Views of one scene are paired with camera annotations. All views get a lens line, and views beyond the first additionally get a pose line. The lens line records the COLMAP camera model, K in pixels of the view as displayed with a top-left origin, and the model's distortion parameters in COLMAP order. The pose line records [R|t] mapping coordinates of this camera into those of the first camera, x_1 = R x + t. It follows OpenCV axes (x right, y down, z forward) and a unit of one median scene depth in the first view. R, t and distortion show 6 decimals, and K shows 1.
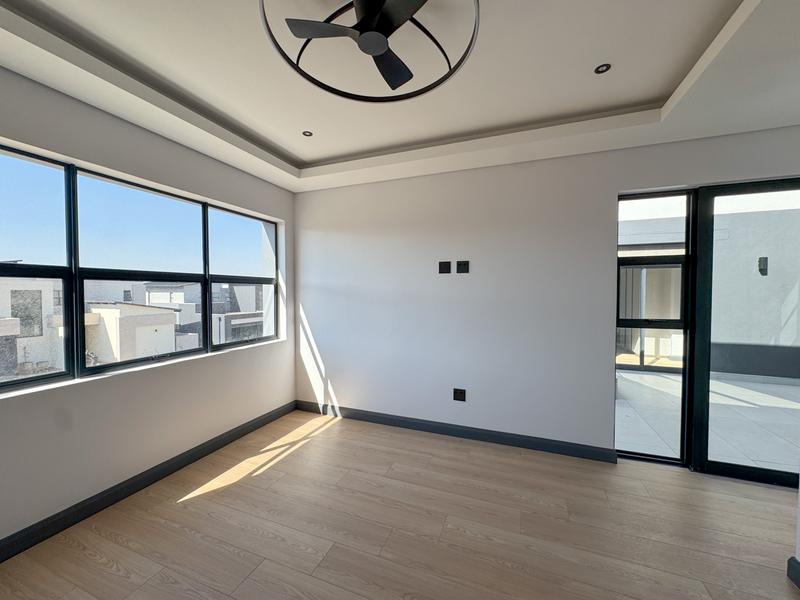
lens RADIAL K [[317.4, 0, 400.2], [0, 317.4, 299.5], [0, 0, 1]] dist [-0.004463, 0.000780]
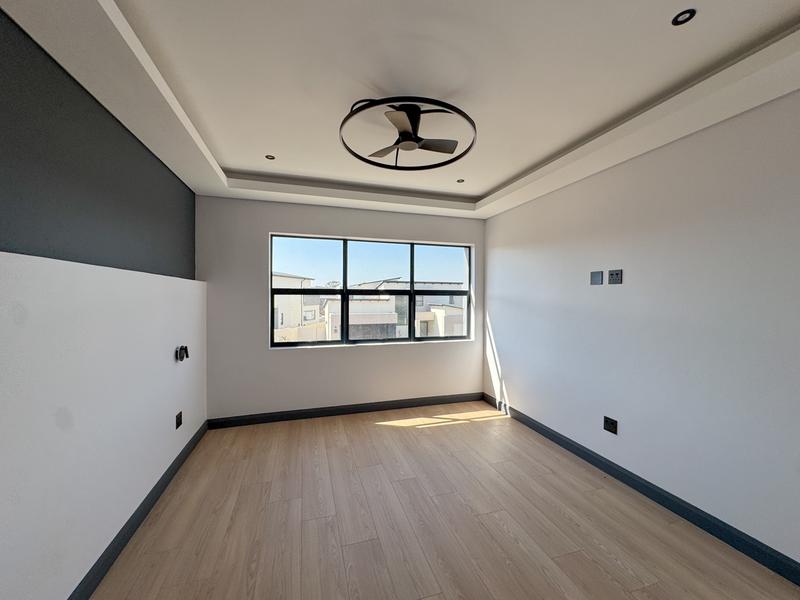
lens RADIAL K [[317.4, 0, 398.1], [0, 317.4, 297.8], [0, 0, 1]] dist [-0.004463, 0.000780]
pose [[0.617875, 0.007834, -0.786237, 0.471264], [-0.024767, 0.999648, -0.009503, -0.021469], [0.785886, 0.025345, 0.617852, 0.006159]]
